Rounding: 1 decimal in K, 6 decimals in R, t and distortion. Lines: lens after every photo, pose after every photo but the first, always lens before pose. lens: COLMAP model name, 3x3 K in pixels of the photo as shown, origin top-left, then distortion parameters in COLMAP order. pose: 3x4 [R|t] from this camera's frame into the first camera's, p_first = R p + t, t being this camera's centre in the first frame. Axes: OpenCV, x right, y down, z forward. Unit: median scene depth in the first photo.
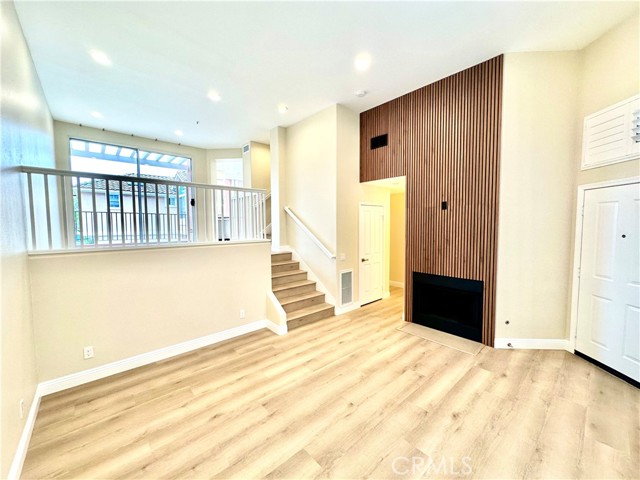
lens RADIAL K [[254.9, 0, 320.5], [0, 254.9, 239.0], [0, 0, 1]] dist [-0.002048, 0.000925]
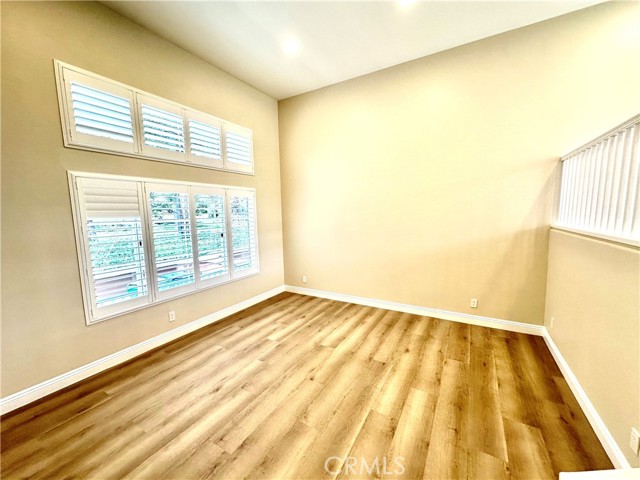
lens RADIAL K [[254.9, 0, 319.6], [0, 254.9, 241.2], [0, 0, 1]] dist [-0.002048, 0.000925]
pose [[-0.954609, 0.060682, -0.291615, 0.251622], [0.010492, 0.985271, 0.170678, -0.069390], [0.297677, 0.159871, -0.941185, 1.321939]]
